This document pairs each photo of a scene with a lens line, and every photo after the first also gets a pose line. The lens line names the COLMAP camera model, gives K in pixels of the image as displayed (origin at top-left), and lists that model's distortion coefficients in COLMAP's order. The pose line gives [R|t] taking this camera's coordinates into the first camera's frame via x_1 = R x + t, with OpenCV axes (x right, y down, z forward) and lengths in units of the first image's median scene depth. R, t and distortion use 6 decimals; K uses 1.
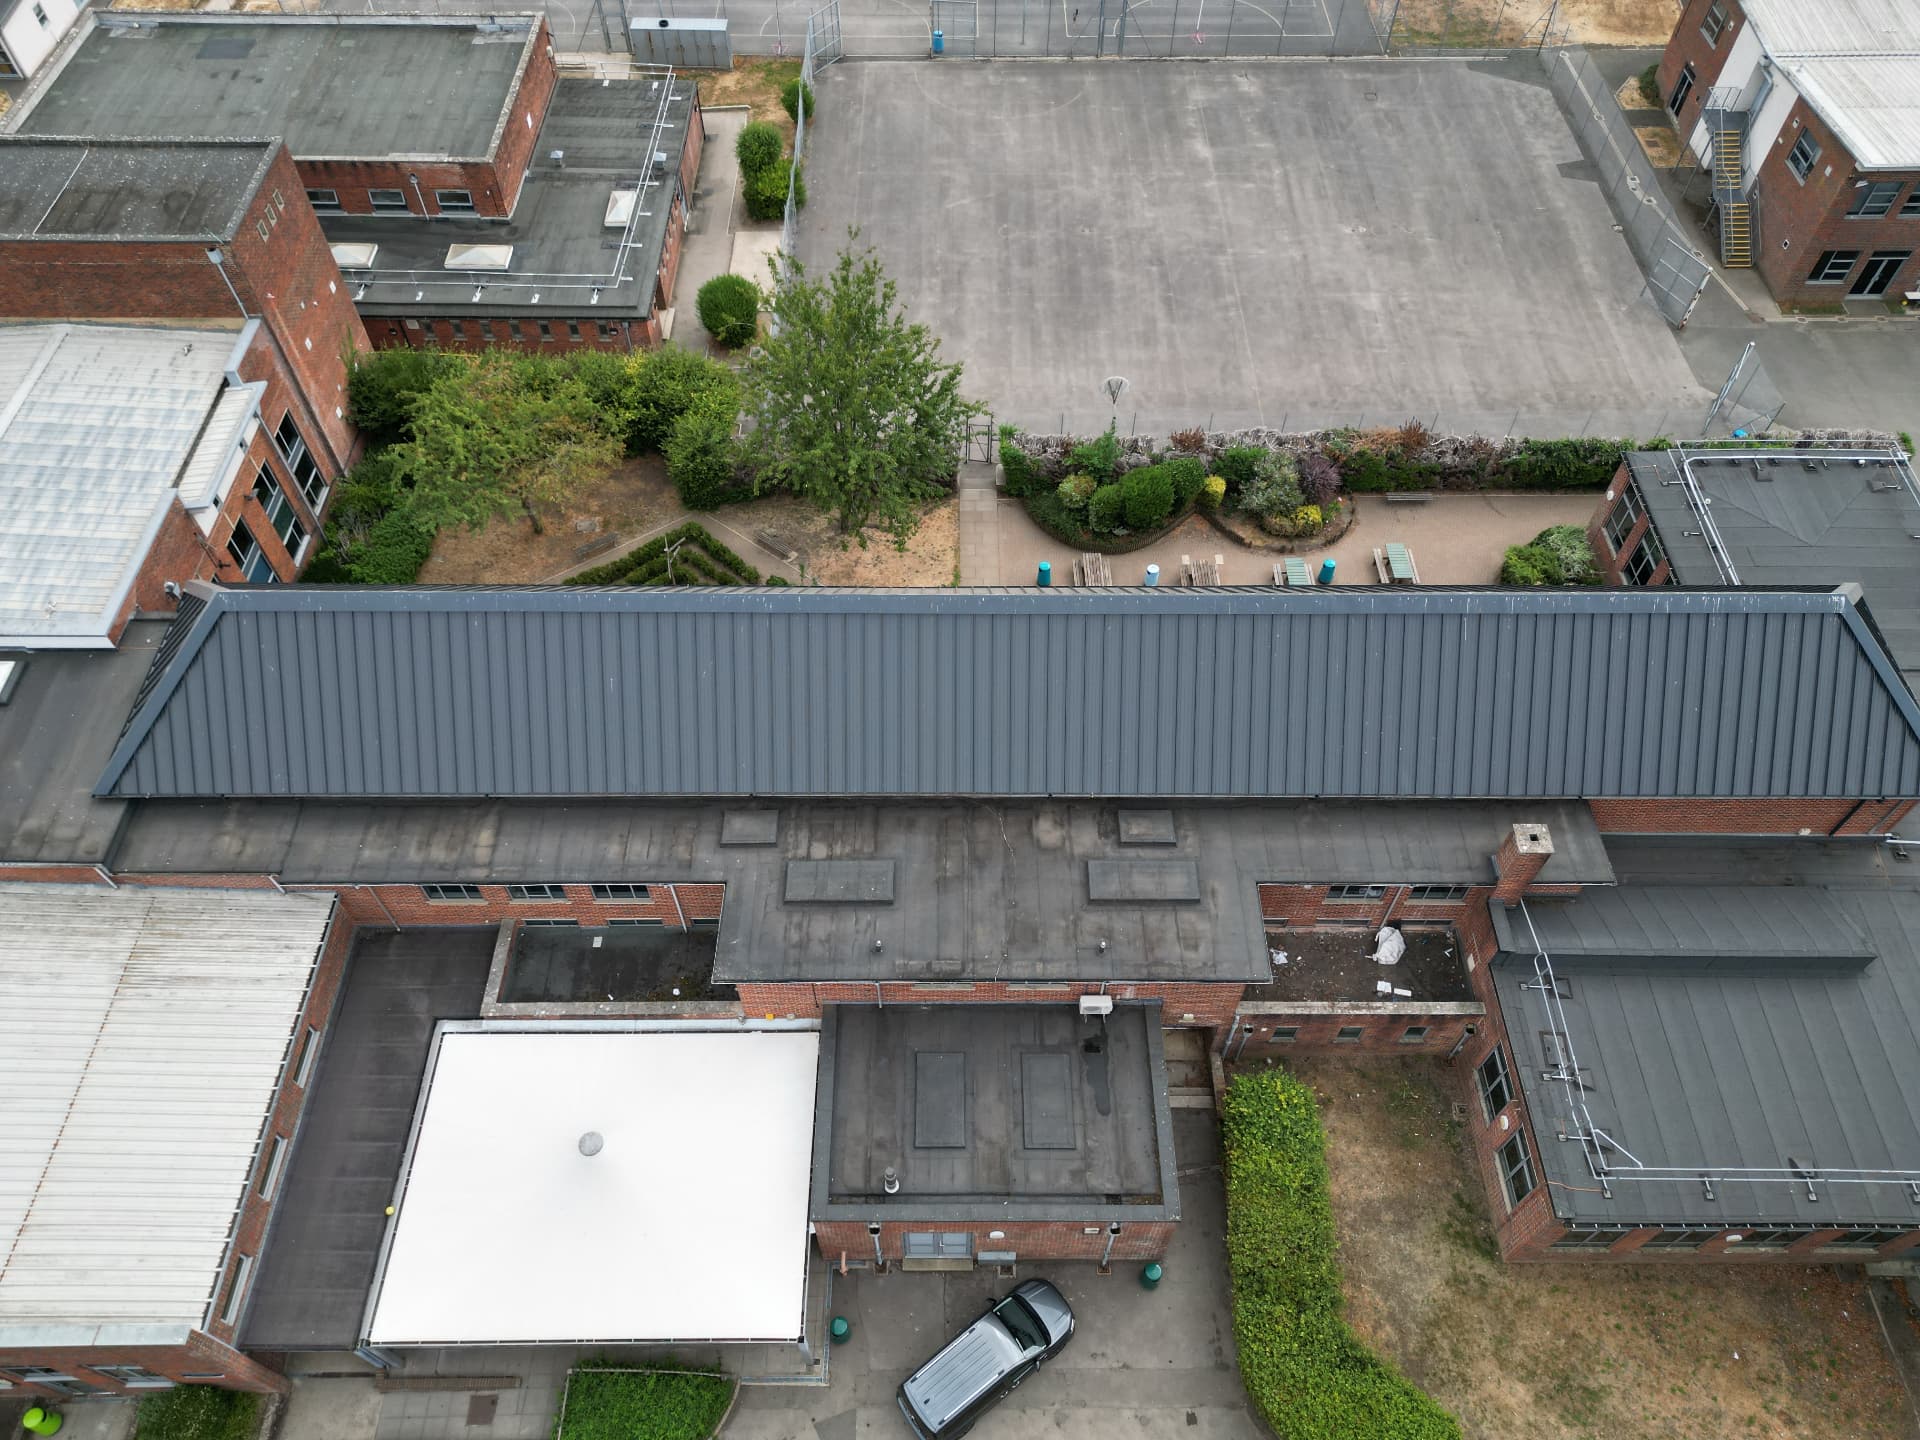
lens RADIAL K [[1348.8, 0, 957.7], [0, 1348.8, 713.9], [0, 0, 1]] dist [0.070058, -0.064585]
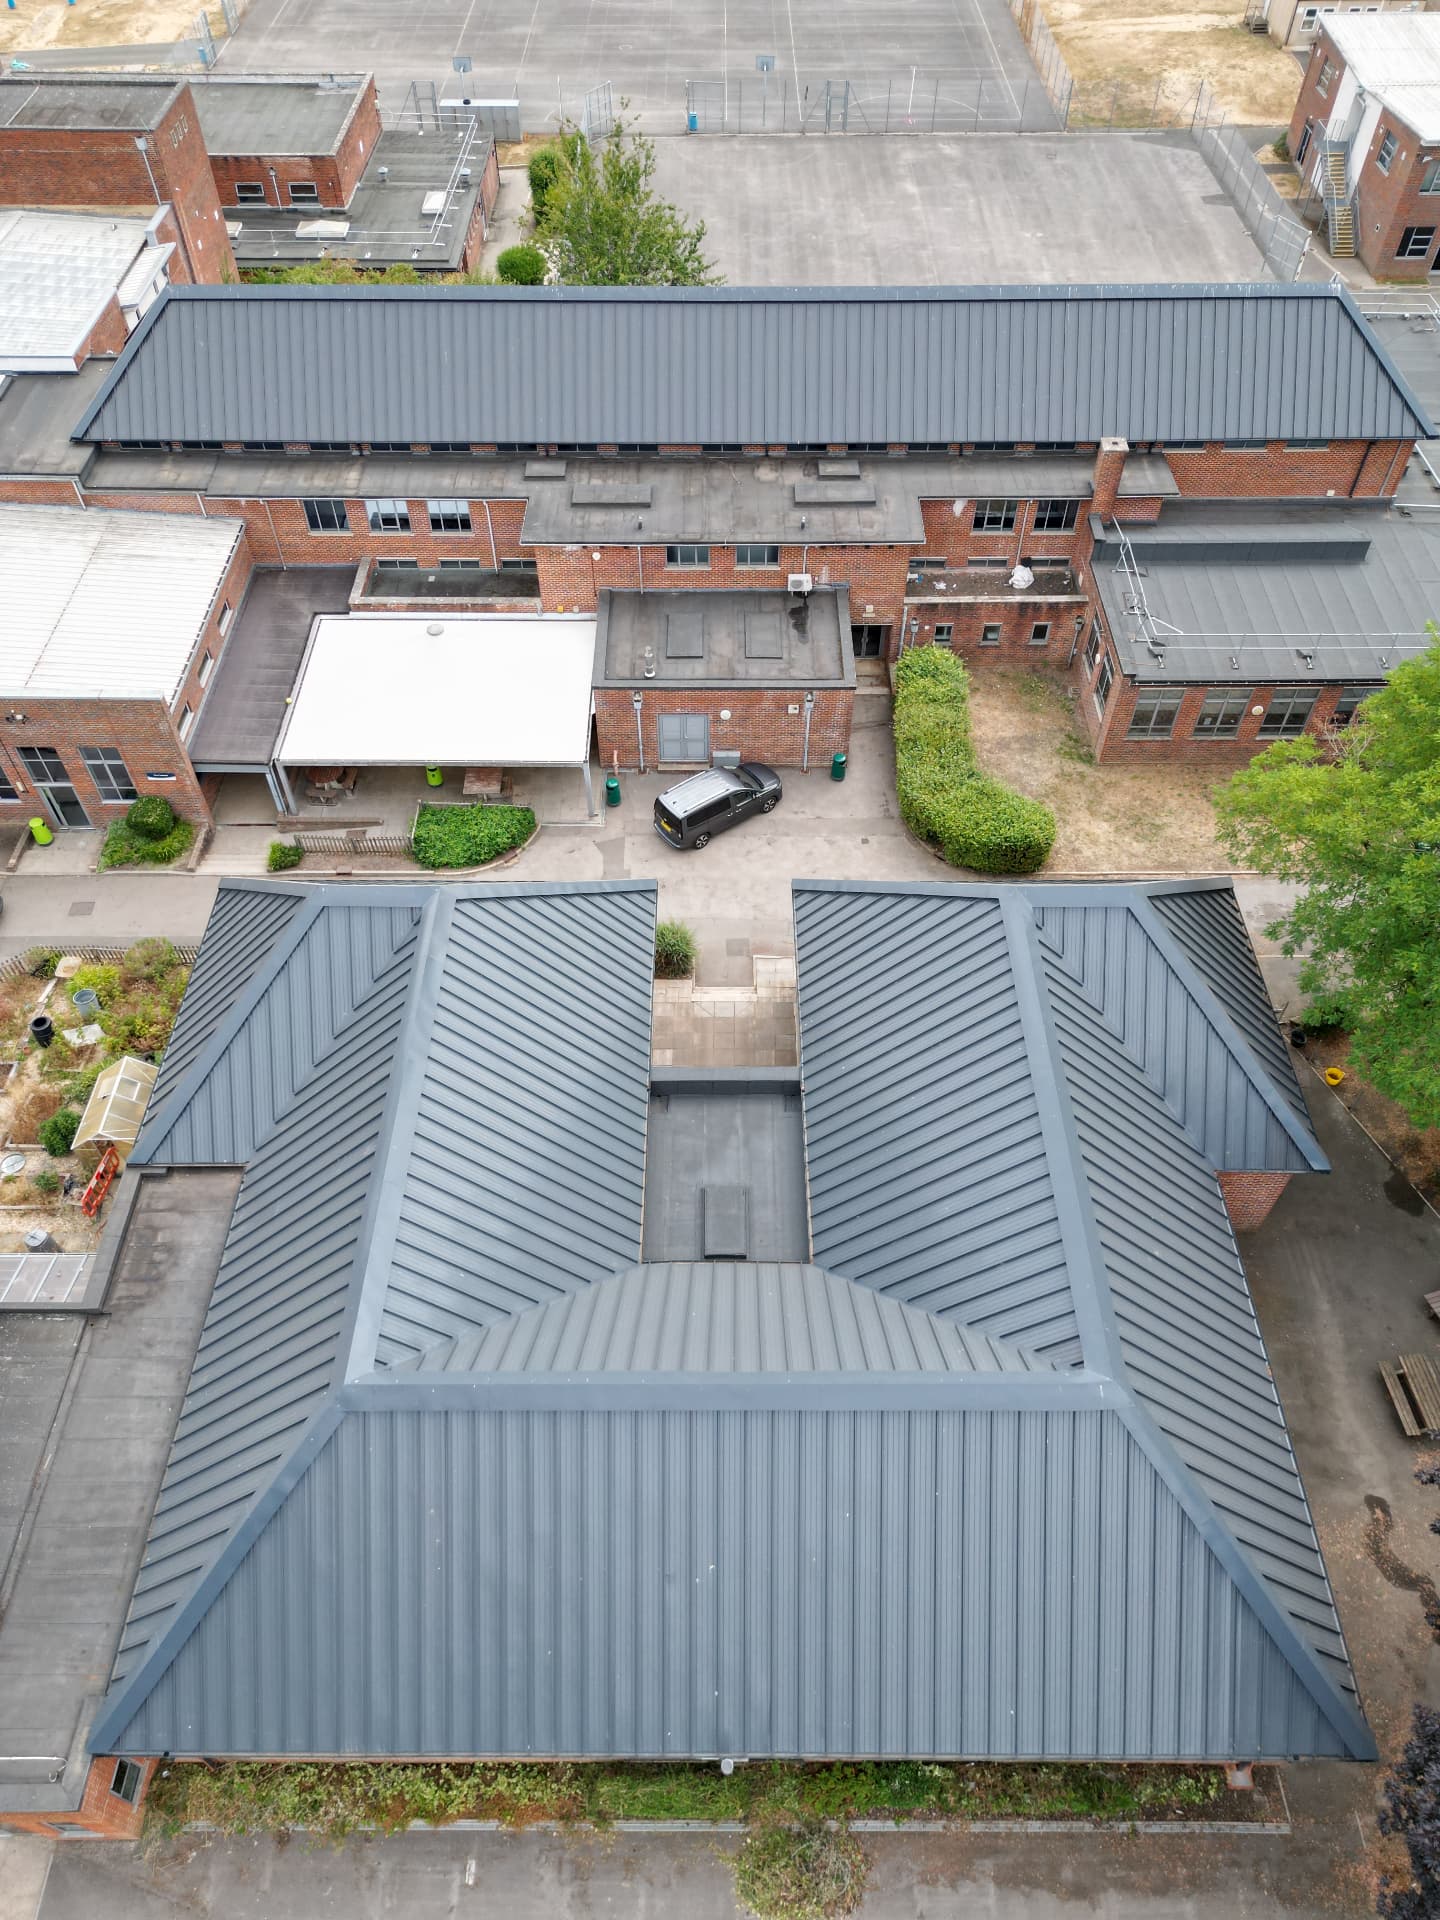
lens RADIAL K [[1348.8, 0, 714.5], [0, 1348.8, 958.7], [0, 0, 1]] dist [0.070058, -0.064585]
pose [[0.999973, -0.001595, -0.007113, 0.018363], [0.001146, 0.998029, -0.062749, 0.496578], [0.007199, 0.062739, 0.998004, -0.249708]]
